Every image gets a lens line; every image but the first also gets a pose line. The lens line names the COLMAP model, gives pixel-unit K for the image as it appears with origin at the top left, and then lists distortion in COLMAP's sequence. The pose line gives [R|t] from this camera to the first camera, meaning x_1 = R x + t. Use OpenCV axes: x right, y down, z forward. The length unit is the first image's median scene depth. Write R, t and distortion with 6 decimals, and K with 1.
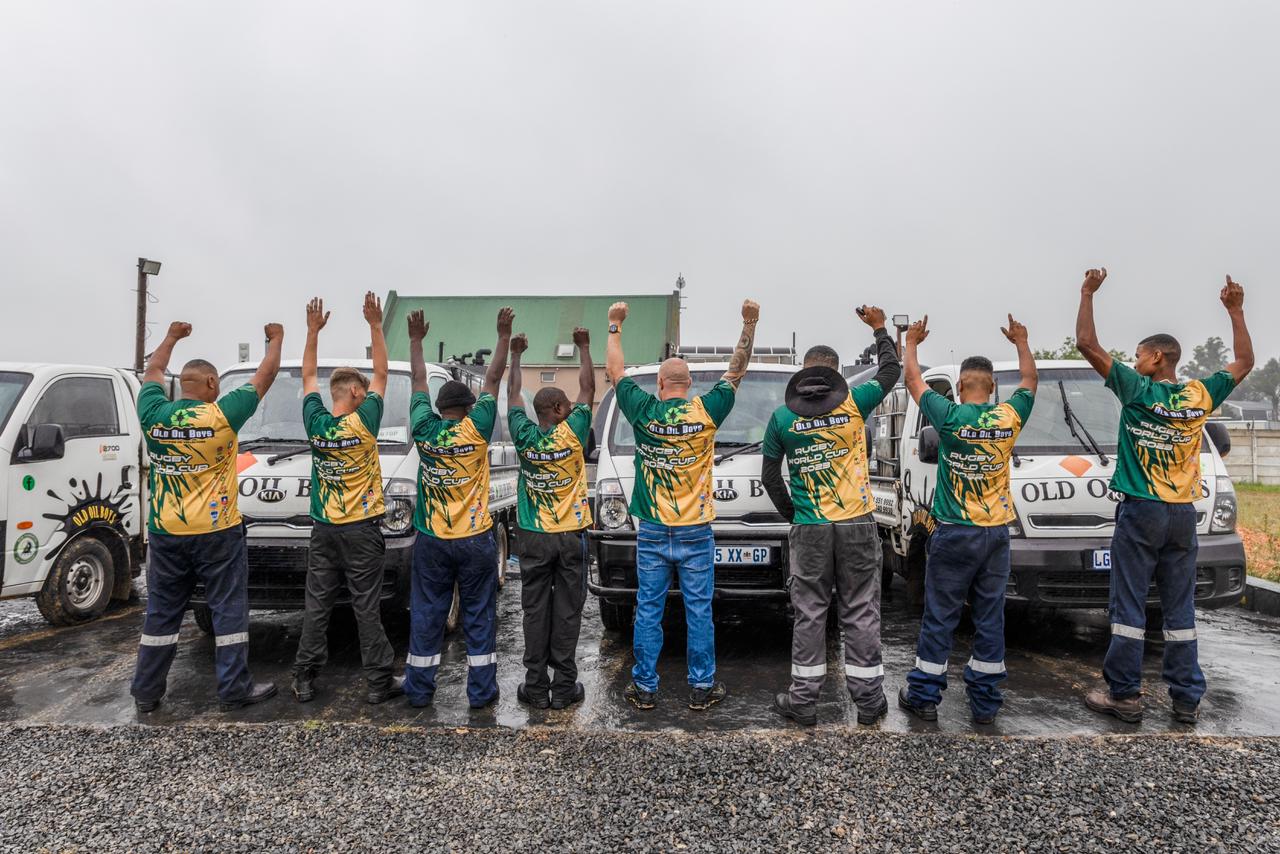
lens RADIAL K [[1188.6, 0, 640.0], [0, 1188.6, 427.0], [0, 0, 1]] dist [0.036009, -0.010866]
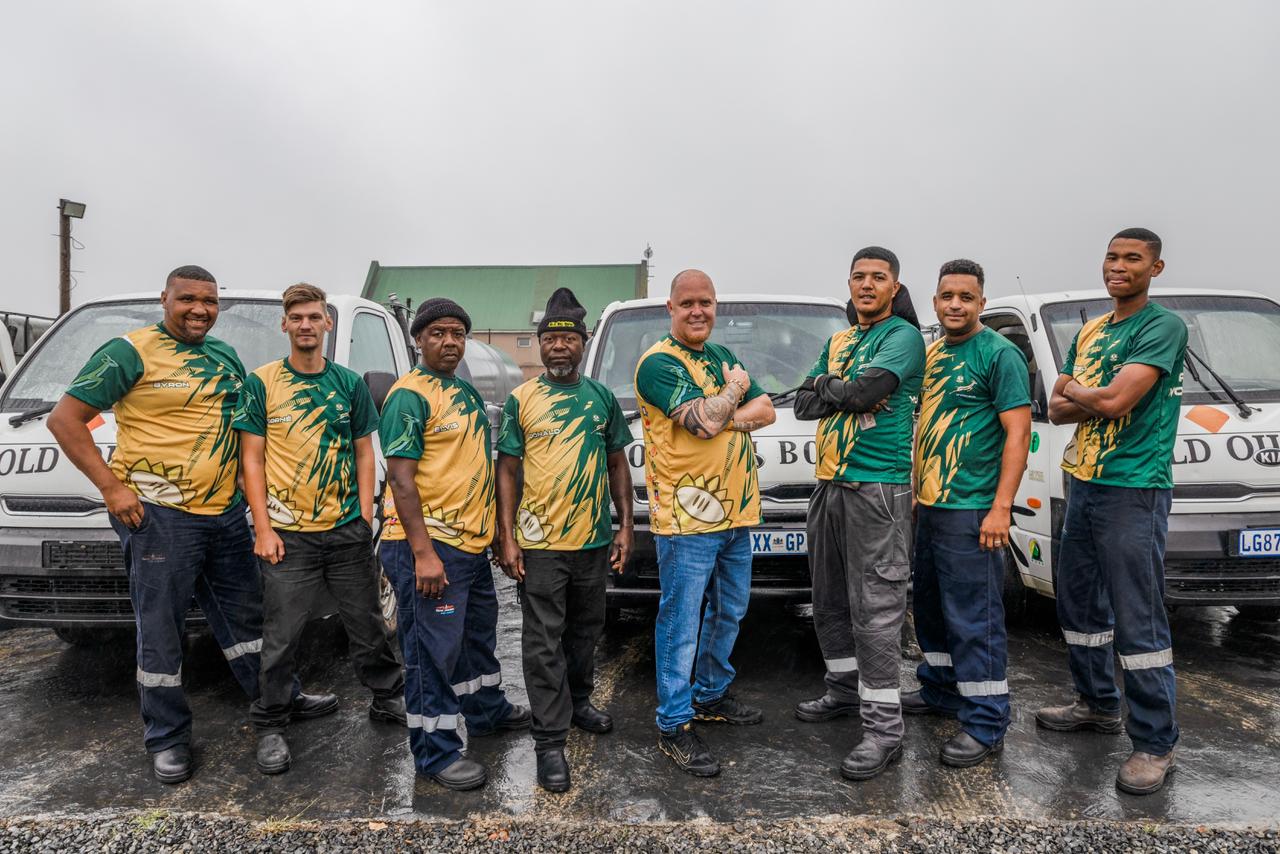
lens RADIAL K [[786.9, 0, 640.0], [0, 786.9, 427.0], [0, 0, 1]] dist [-0.003305, -0.001214]
pose [[0.998472, -0.009686, 0.054410, -0.023068], [0.007778, 0.999351, 0.035168, 0.017512], [-0.054715, -0.034691, 0.997899, 0.521130]]
